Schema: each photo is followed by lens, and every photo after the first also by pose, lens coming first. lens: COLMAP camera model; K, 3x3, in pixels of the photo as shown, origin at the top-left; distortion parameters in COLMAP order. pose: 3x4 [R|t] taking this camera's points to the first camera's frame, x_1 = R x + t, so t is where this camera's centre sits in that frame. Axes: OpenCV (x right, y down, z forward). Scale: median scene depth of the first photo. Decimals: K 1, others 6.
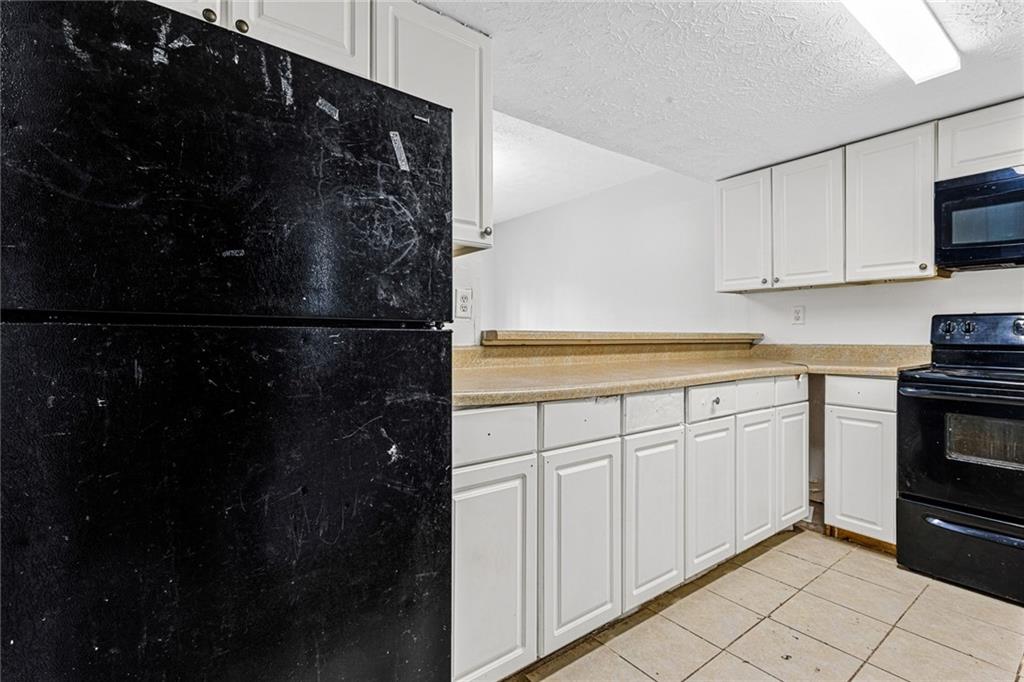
lens RADIAL K [[478.8, 0, 507.0], [0, 478.8, 330.5], [0, 0, 1]] dist [0.003775, -0.000725]
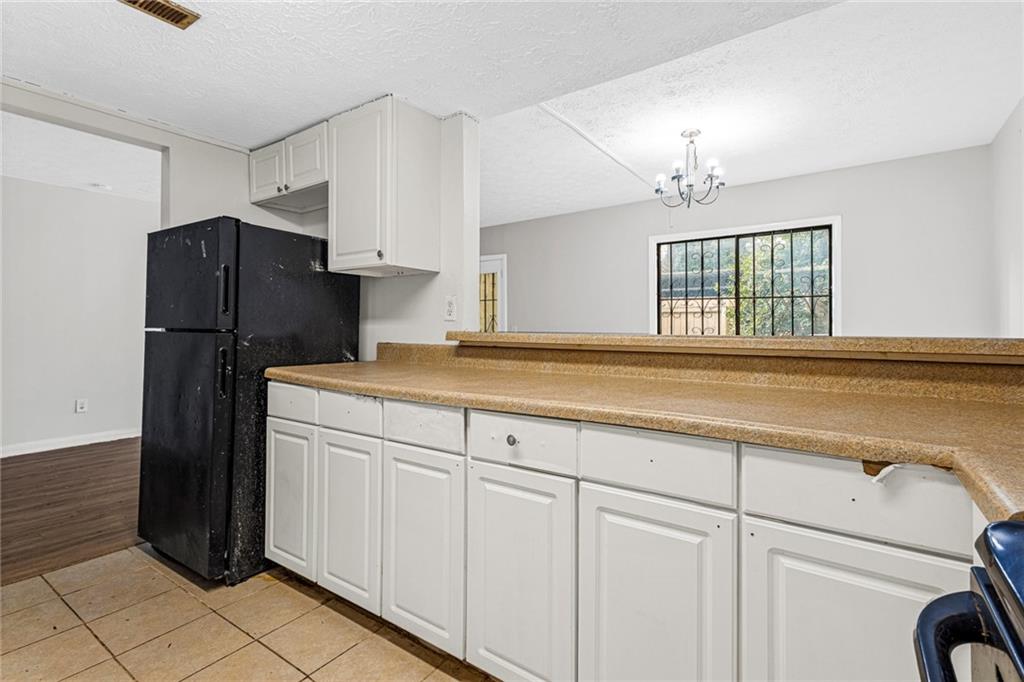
lens RADIAL K [[478.8, 0, 499.8], [0, 478.8, 325.6], [0, 0, 1]] dist [0.003775, -0.000725]
pose [[0.295827, -0.006916, -0.955216, 0.996124], [0.003649, 0.999975, -0.006110, -0.006974], [0.955234, -0.001678, 0.295845, 0.737631]]
